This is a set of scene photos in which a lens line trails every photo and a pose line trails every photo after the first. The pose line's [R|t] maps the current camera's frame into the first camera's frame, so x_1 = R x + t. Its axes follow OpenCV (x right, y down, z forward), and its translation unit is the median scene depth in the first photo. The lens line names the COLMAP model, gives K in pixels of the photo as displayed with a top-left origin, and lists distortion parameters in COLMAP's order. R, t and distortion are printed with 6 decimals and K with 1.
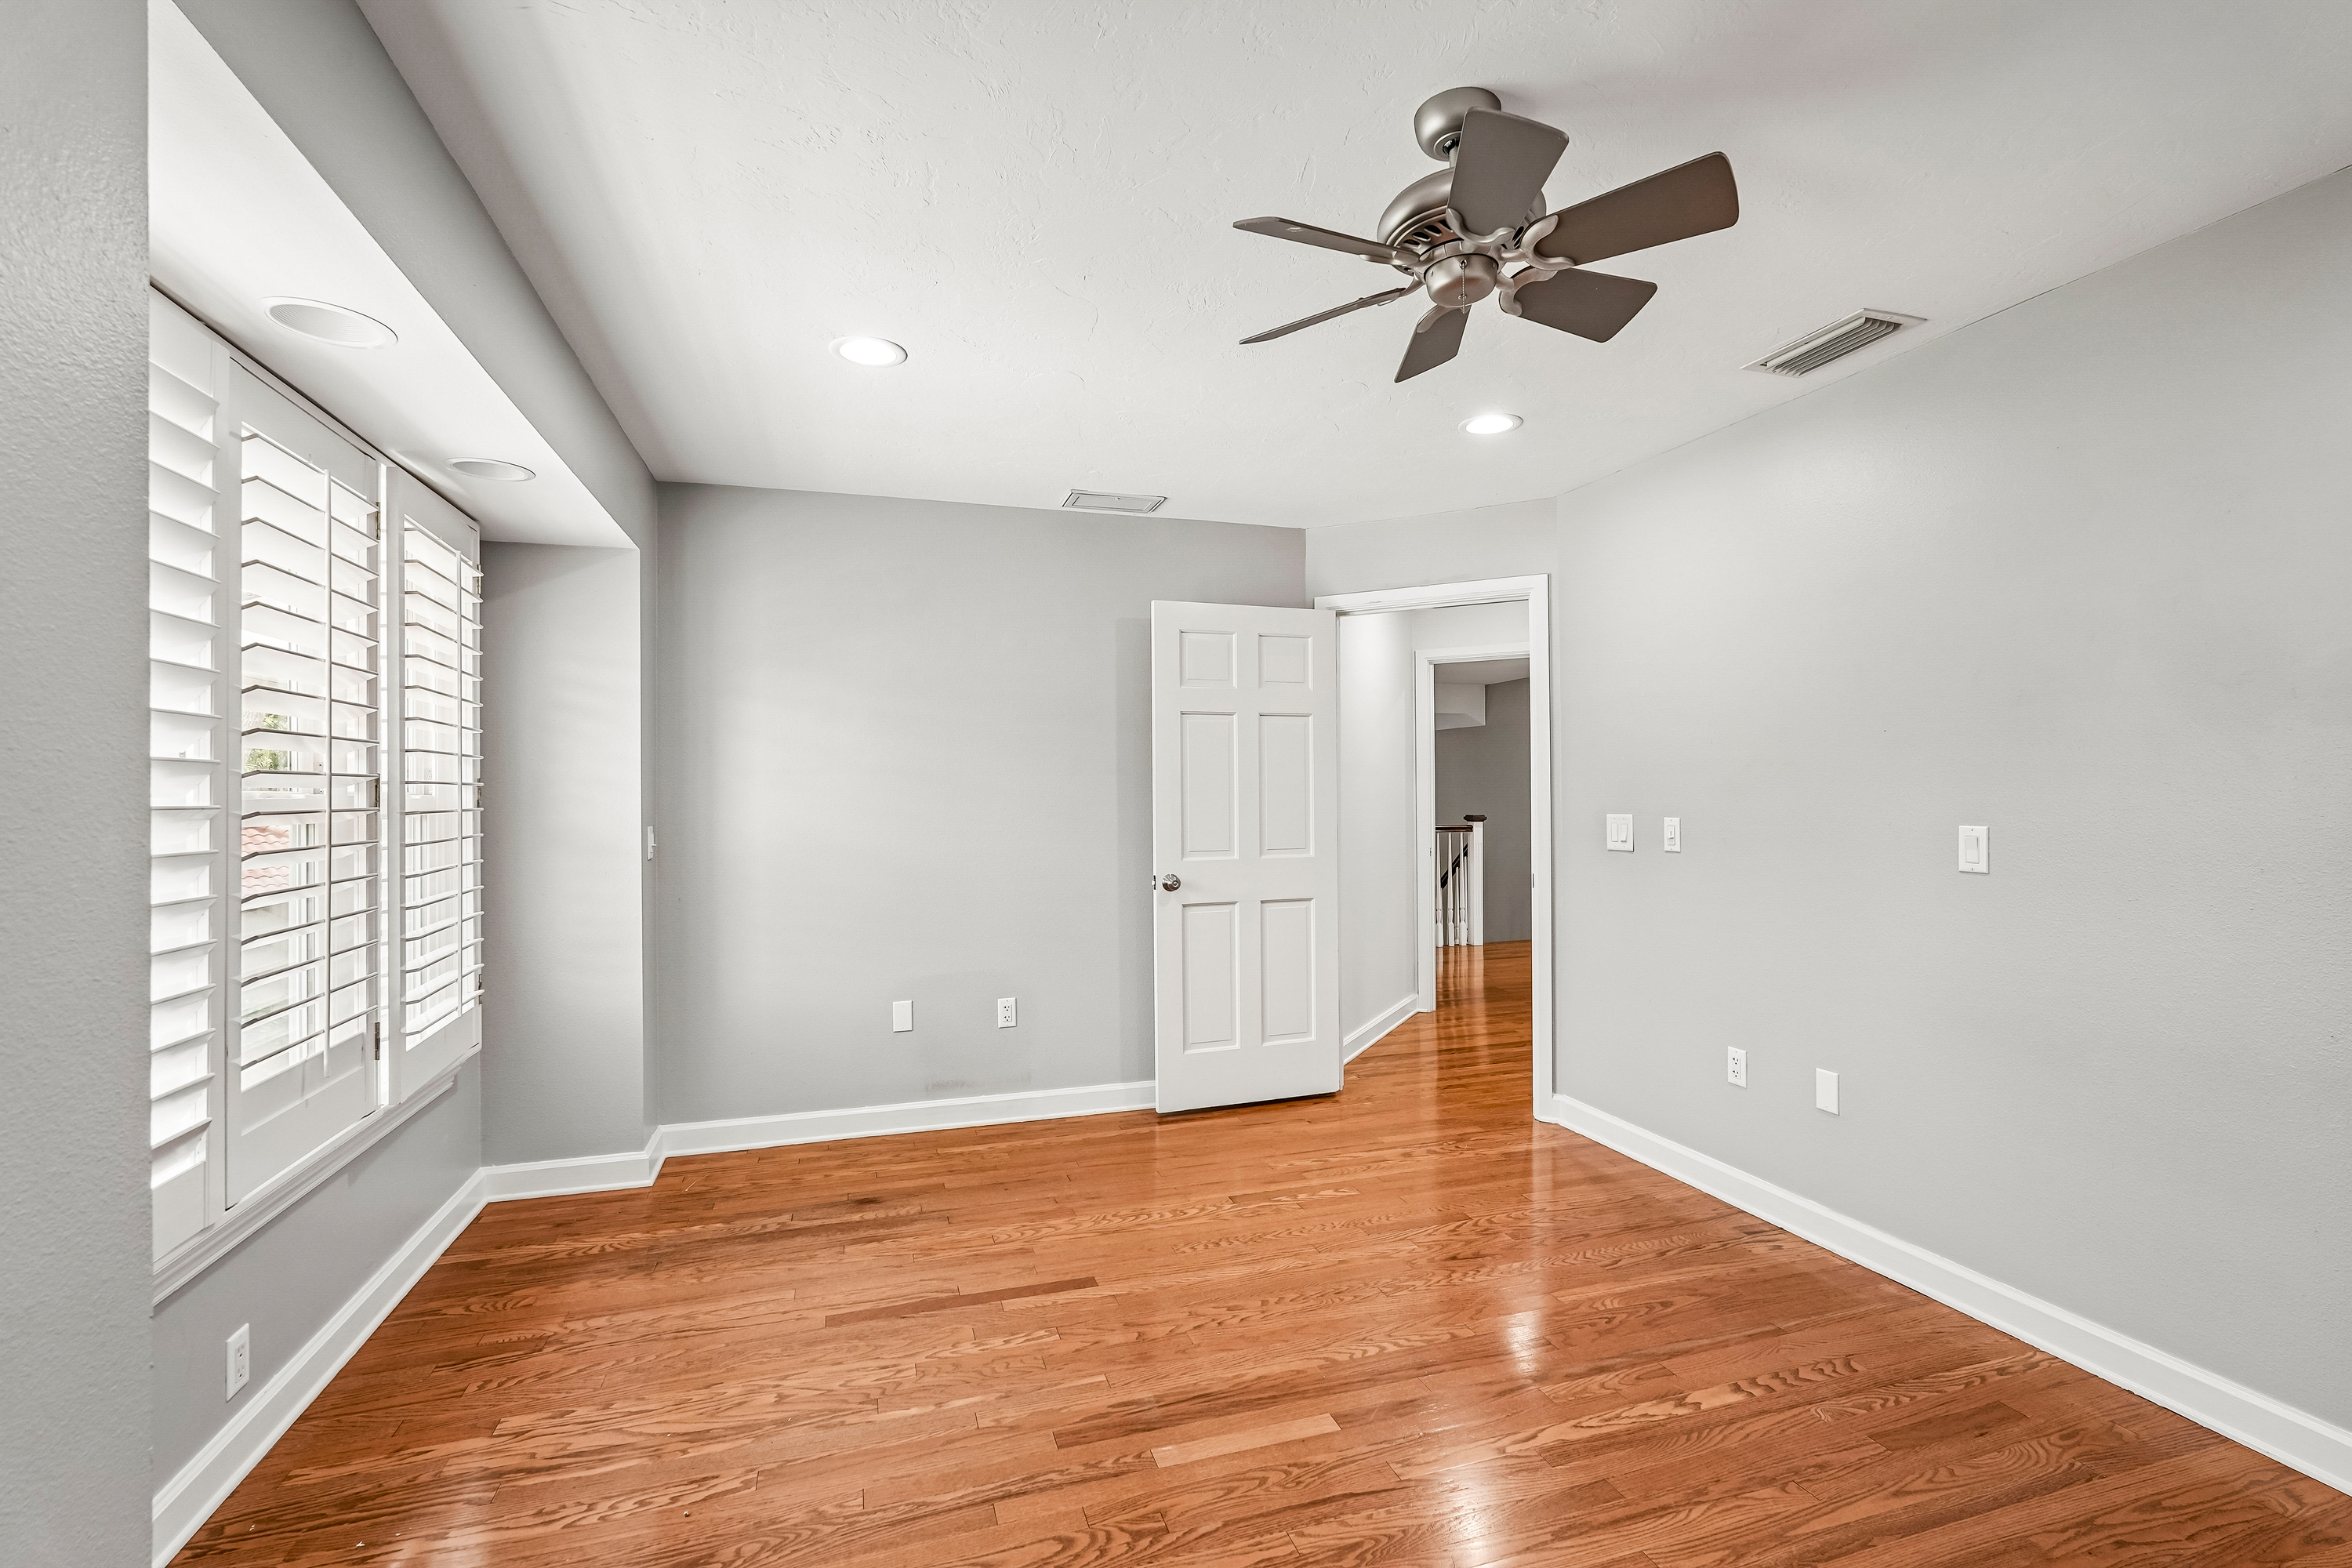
lens RADIAL K [[1042.6, 0, 1175.8], [0, 1042.6, 787.6], [0, 0, 1]] dist [-0.003687, 0.002726]
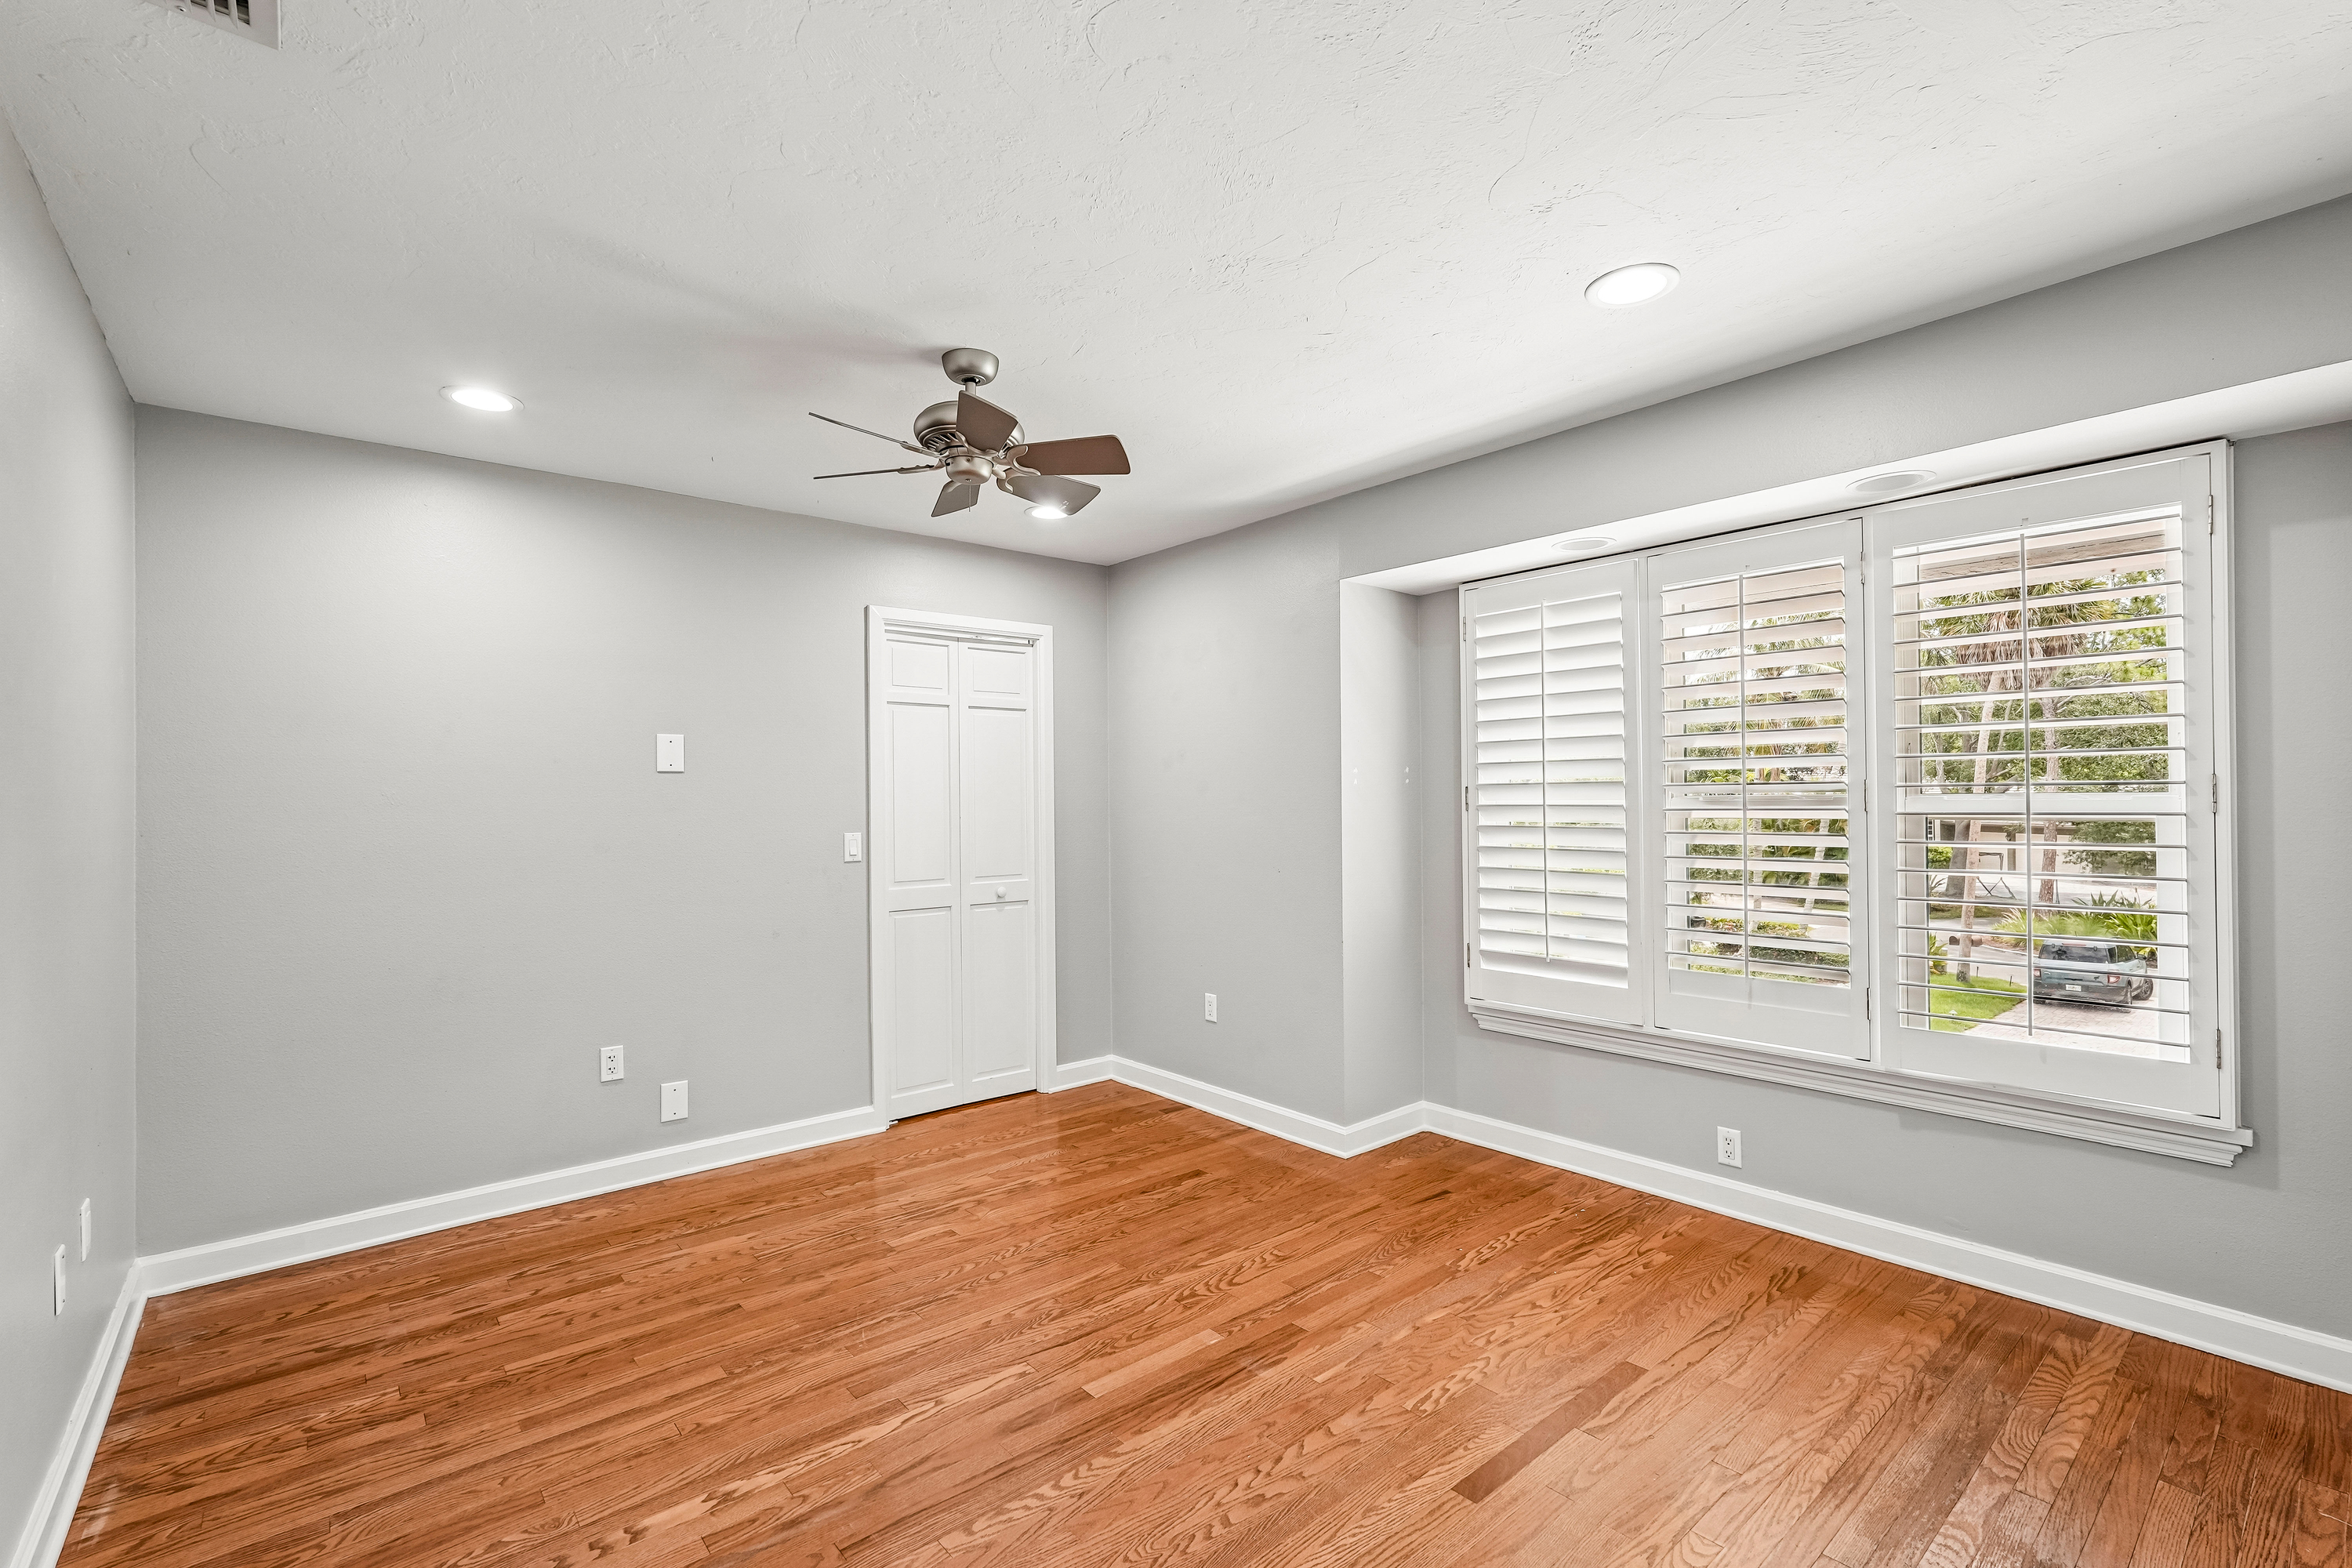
lens RADIAL K [[1042.6, 0, 1175.5], [0, 1042.6, 790.0], [0, 0, 1]] dist [-0.003687, 0.002726]
pose [[-0.923664, 0.014463, -0.382930, 0.453653], [0.019342, 0.999773, -0.008894, -0.004450], [0.382714, -0.015622, -0.923735, 1.955220]]
